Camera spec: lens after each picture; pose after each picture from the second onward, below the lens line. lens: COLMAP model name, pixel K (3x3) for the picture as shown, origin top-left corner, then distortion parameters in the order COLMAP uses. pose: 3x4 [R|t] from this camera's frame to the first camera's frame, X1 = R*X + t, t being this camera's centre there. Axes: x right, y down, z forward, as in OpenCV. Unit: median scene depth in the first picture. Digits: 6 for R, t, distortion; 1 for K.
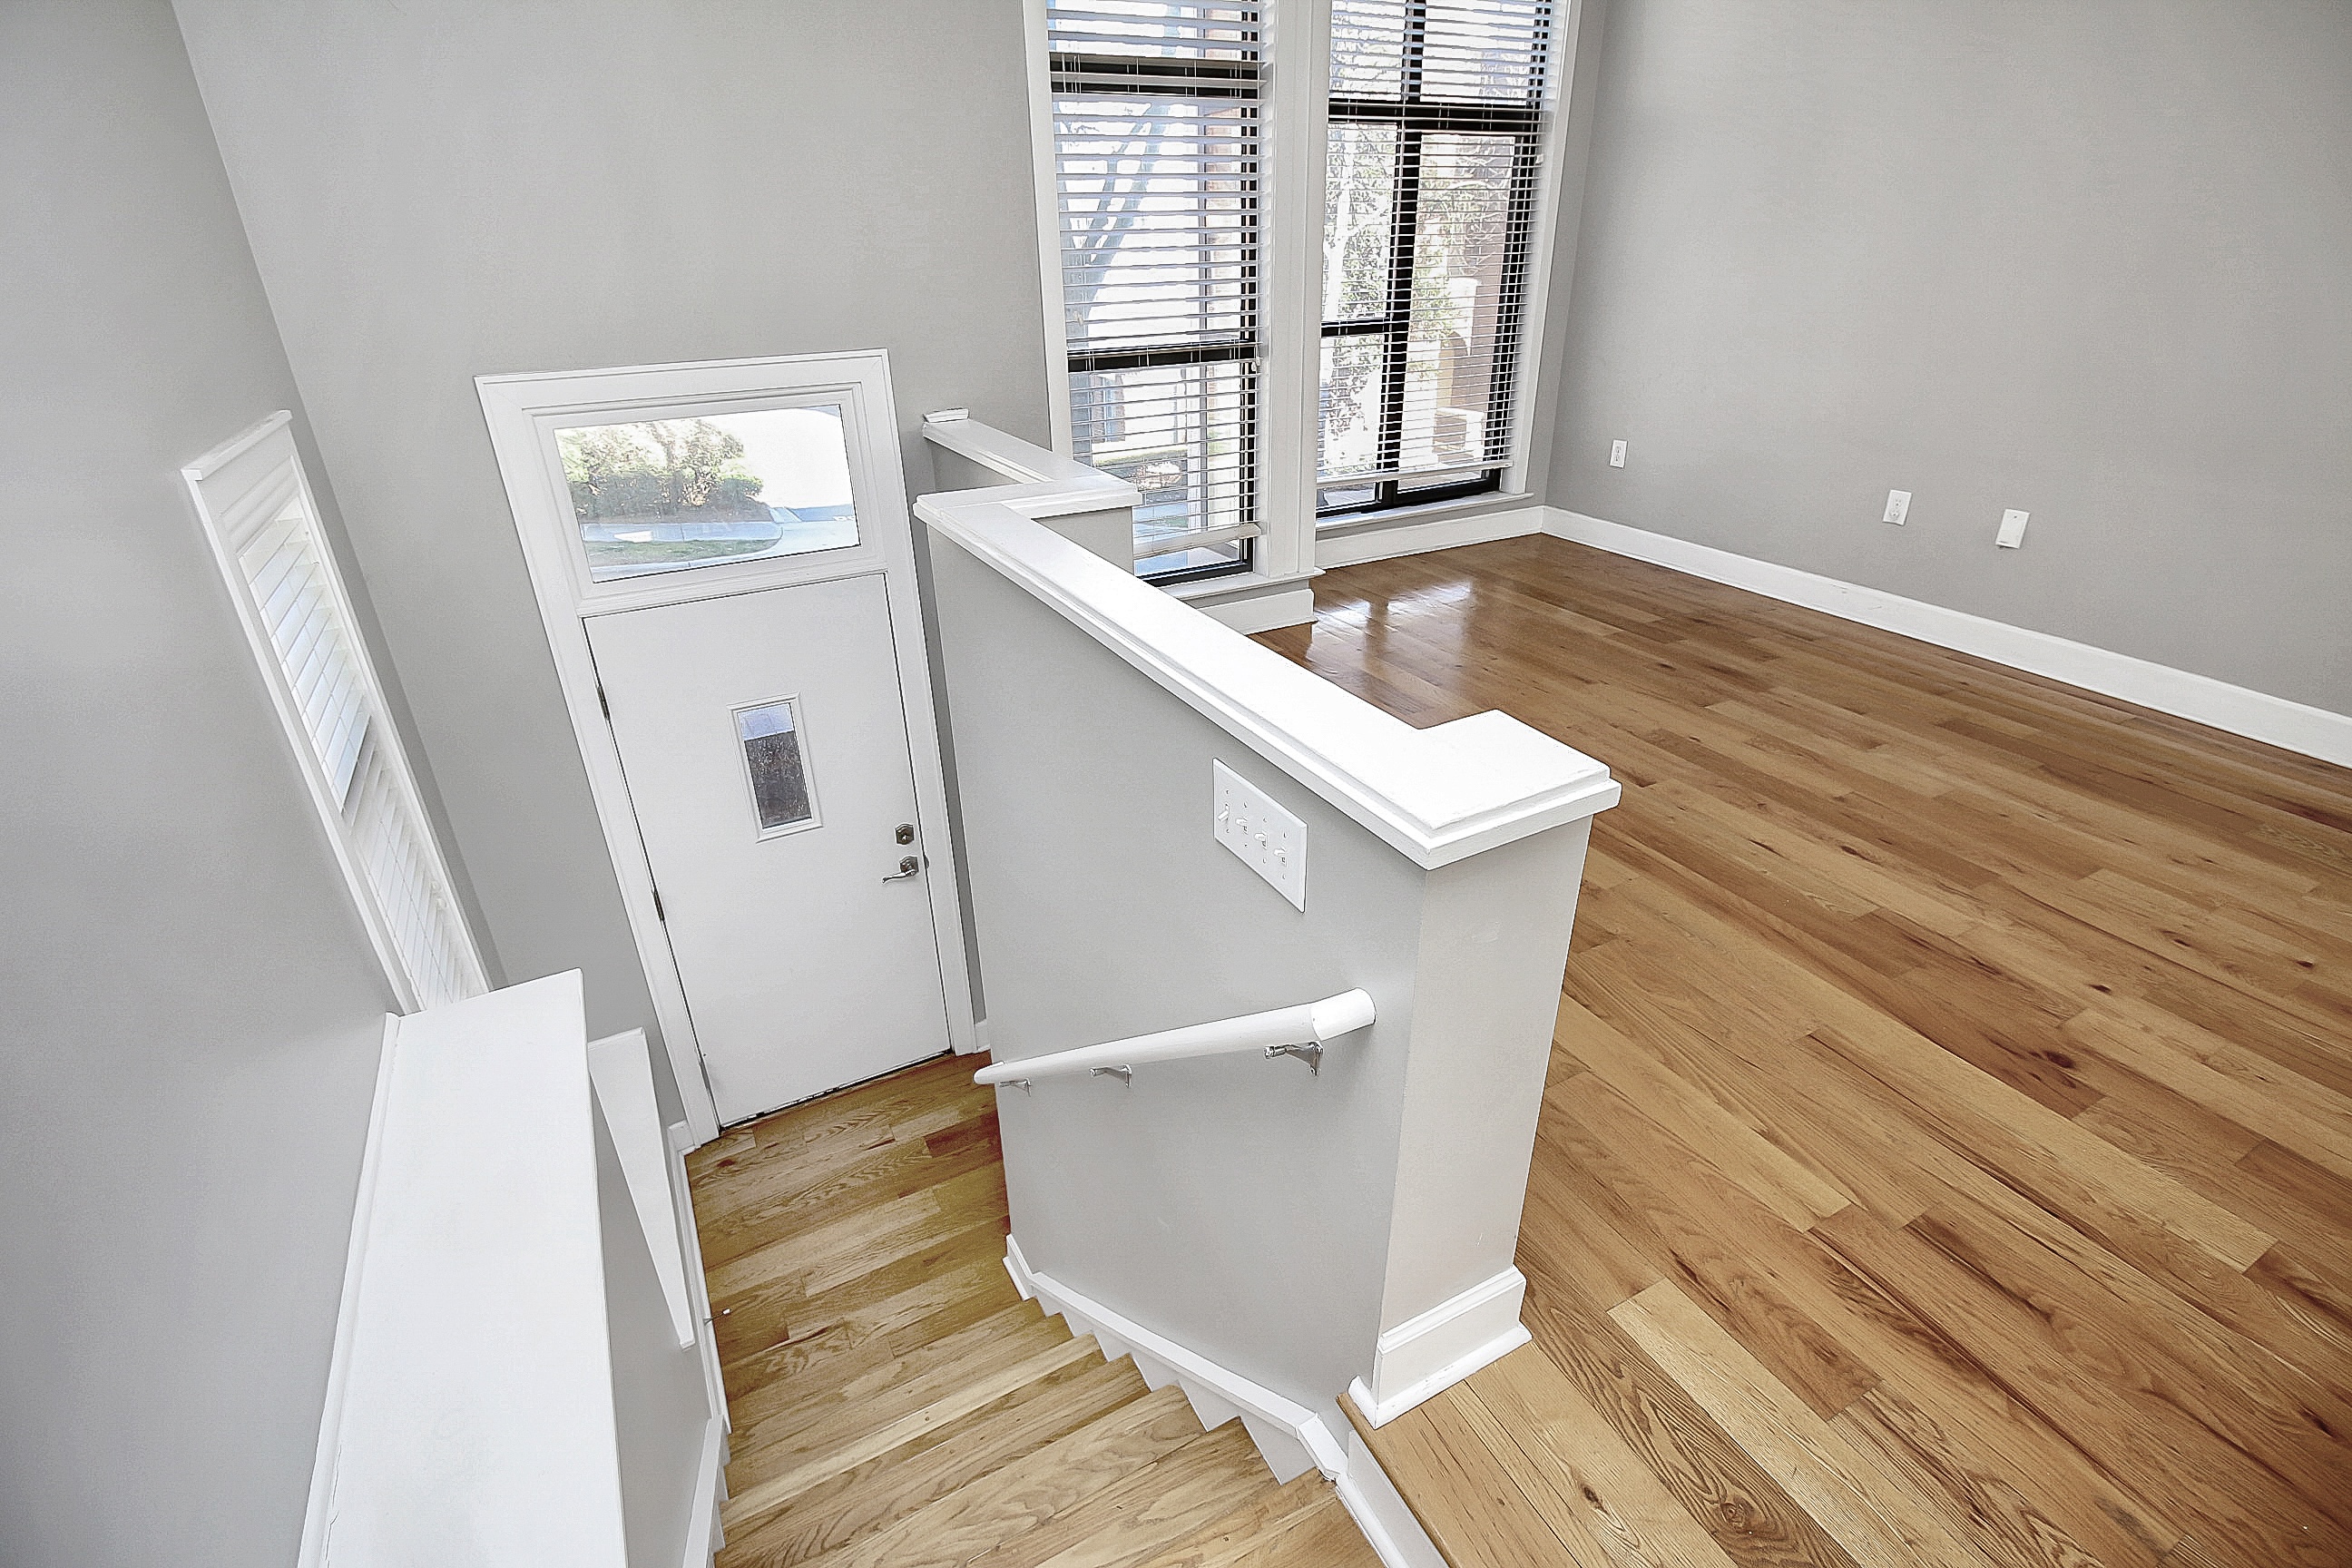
lens RADIAL K [[1085.4, 0, 1167.9], [0, 1085.4, 776.3], [0, 0, 1]] dist [0.002199, 0.000066]
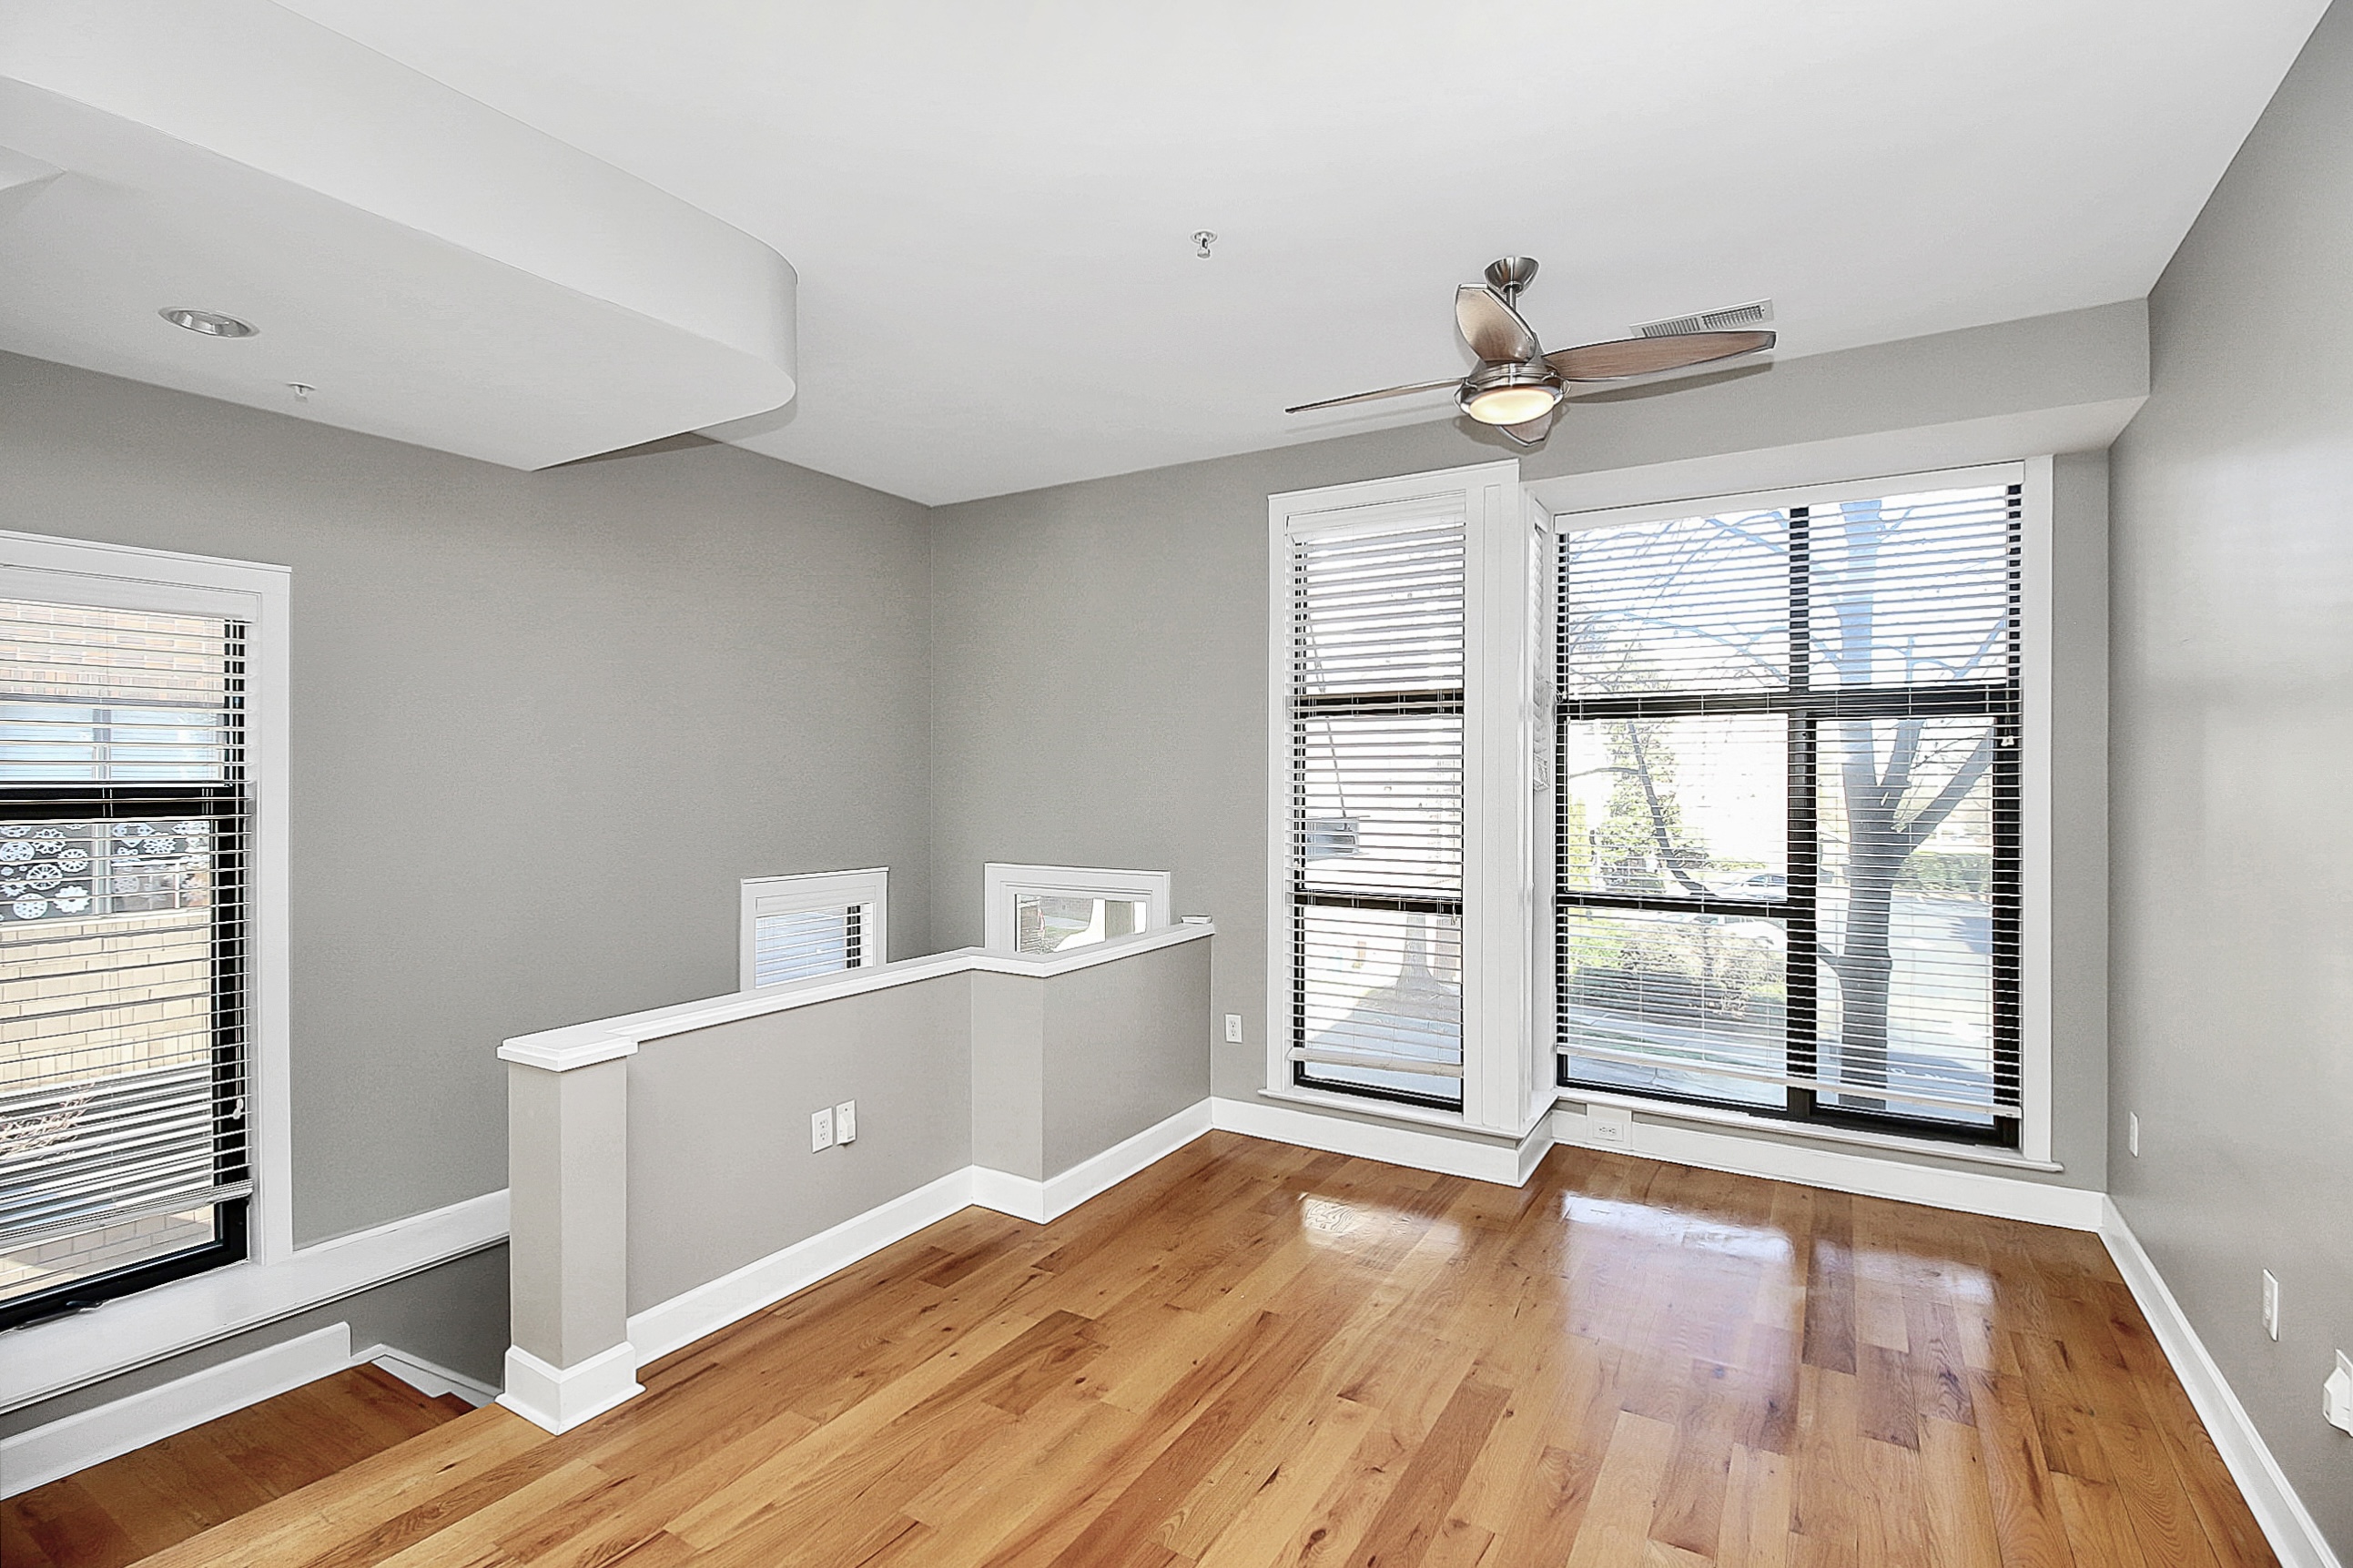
lens RADIAL K [[1115.3, 0, 1176.5], [0, 1115.3, 784.0], [0, 0, 1]] dist [0.001675, -0.000127]
pose [[0.512984, 0.024072, -0.858061, 0.843803], [-0.392621, 0.895497, -0.209602, -0.144575], [0.763345, 0.444415, 0.468827, 0.181175]]
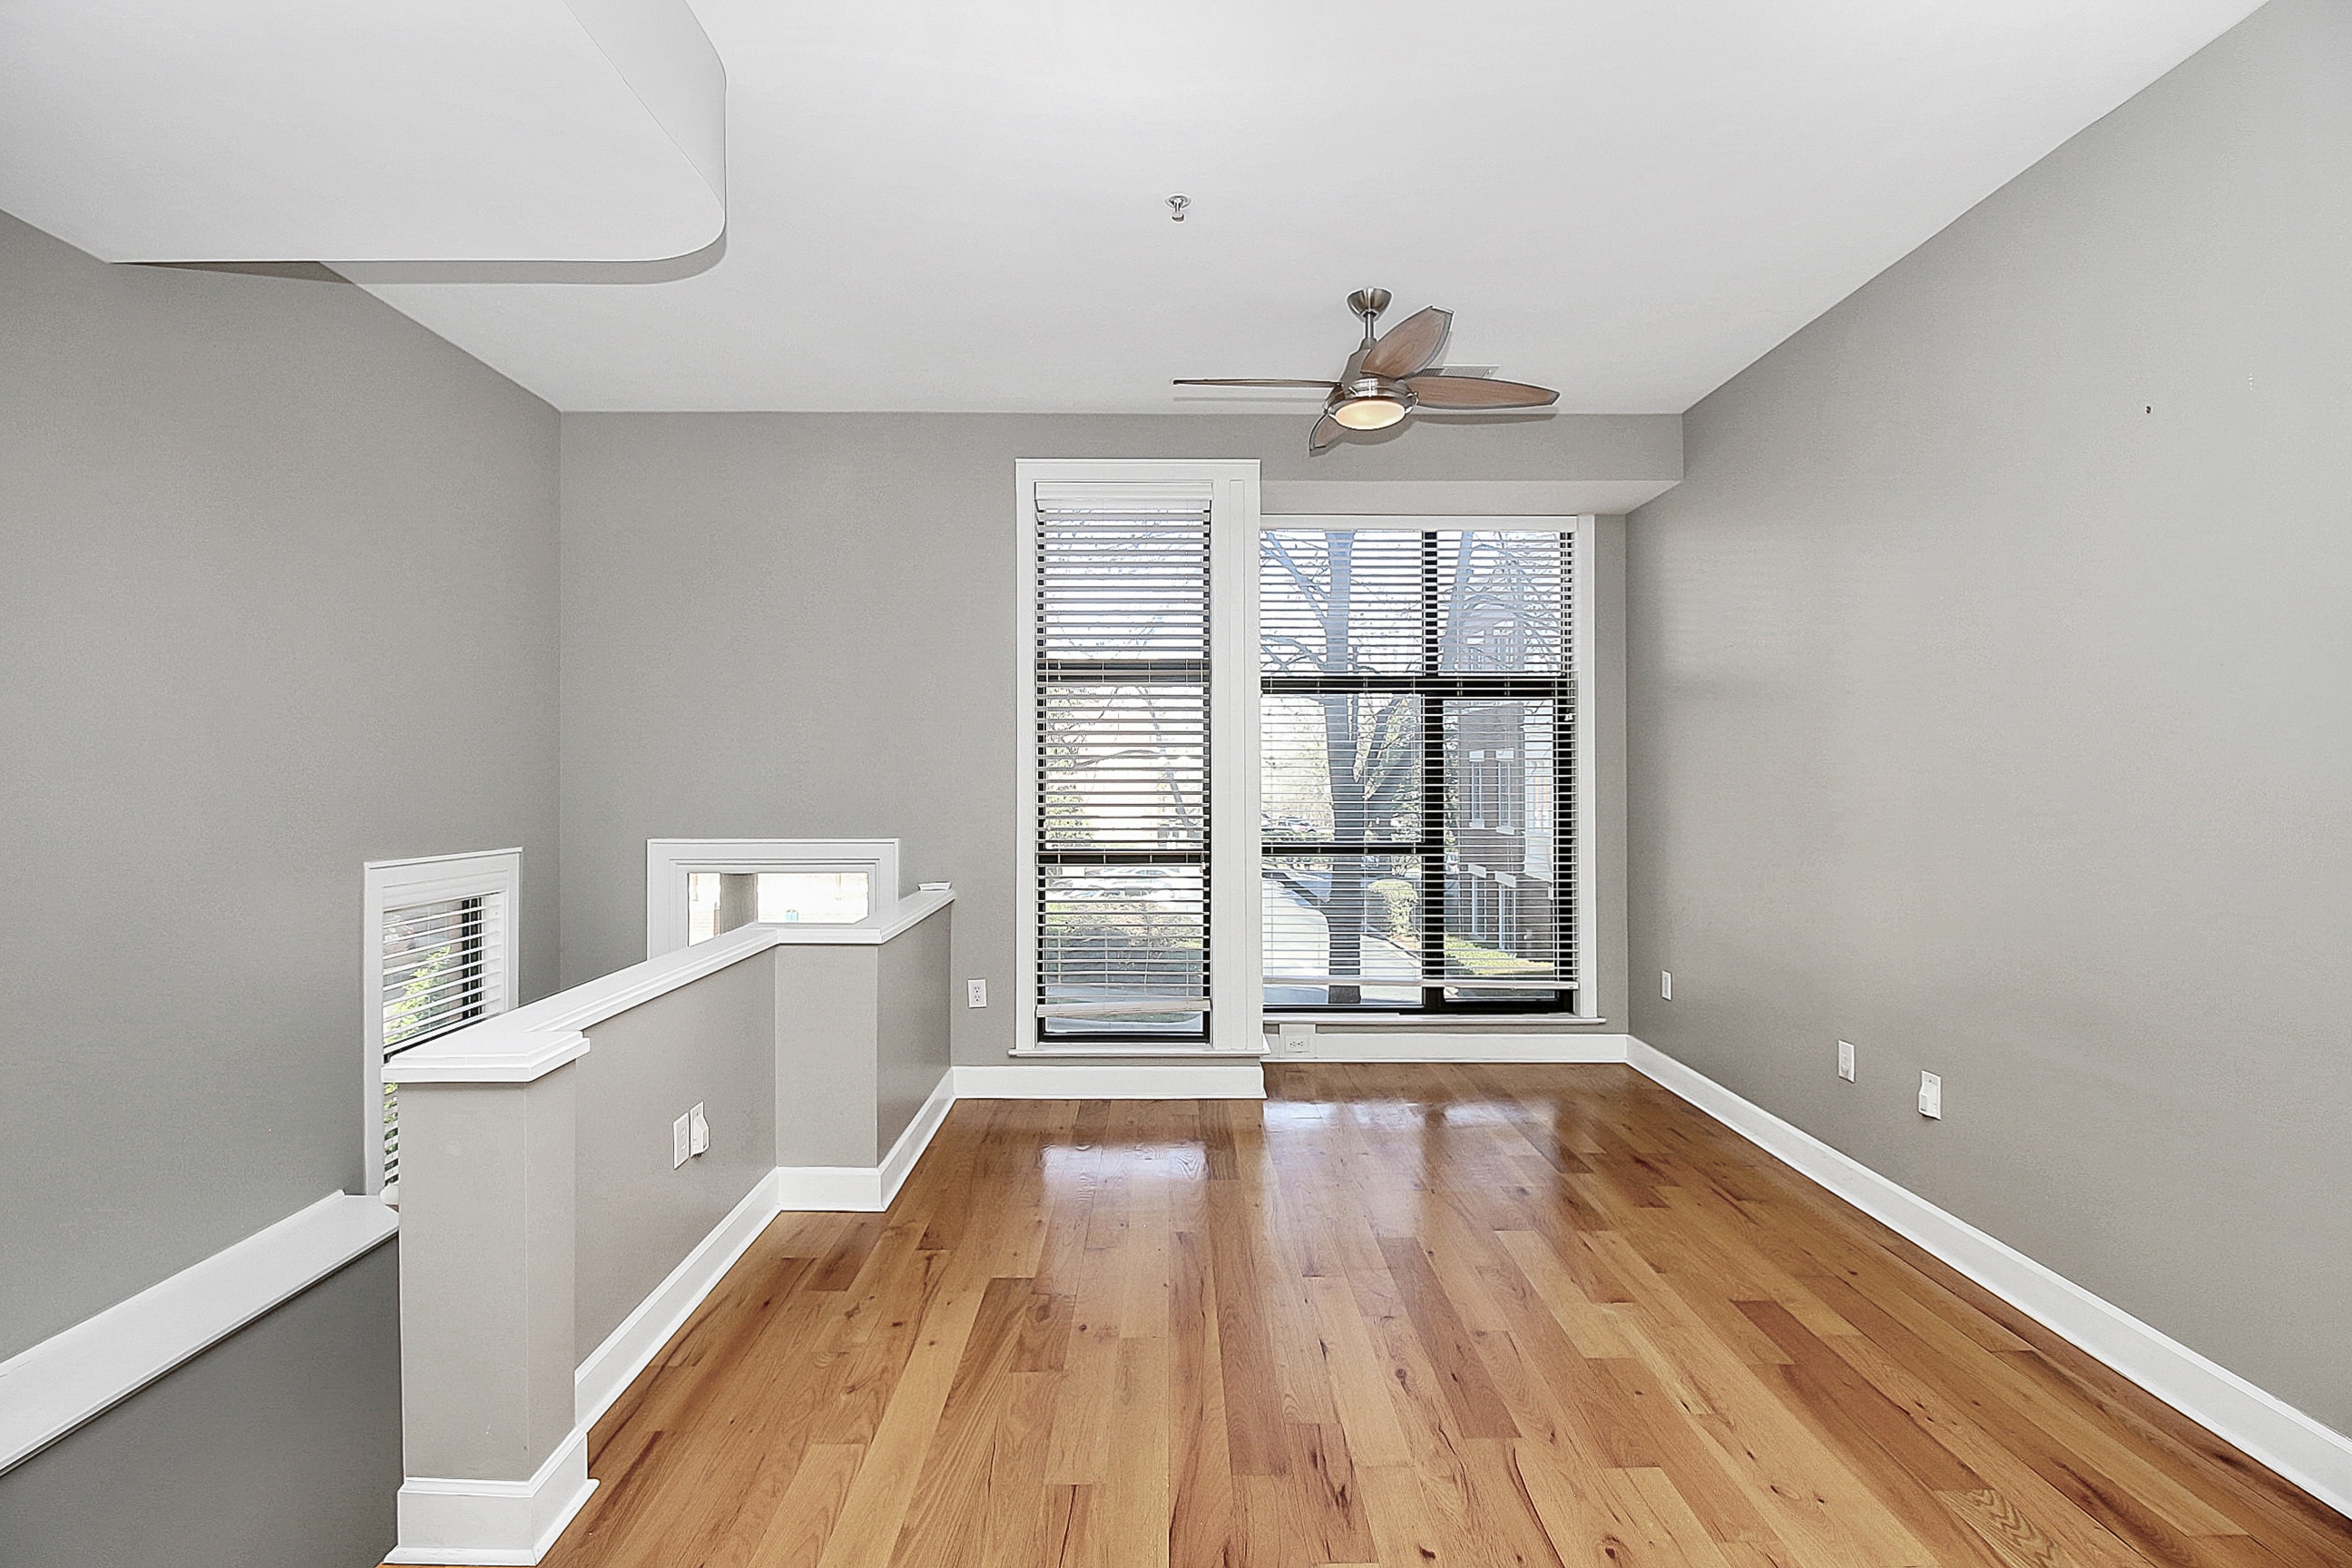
lens RADIAL K [[1103.9, 0, 1185.2], [0, 1103.9, 773.2], [0, 0, 1]] dist [-0.003484, -0.000770]
pose [[0.890363, 0.019865, -0.454817, 0.582809], [-0.219239, 0.894278, -0.390130, 0.011492], [0.398983, 0.447071, 0.800587, -0.041420]]
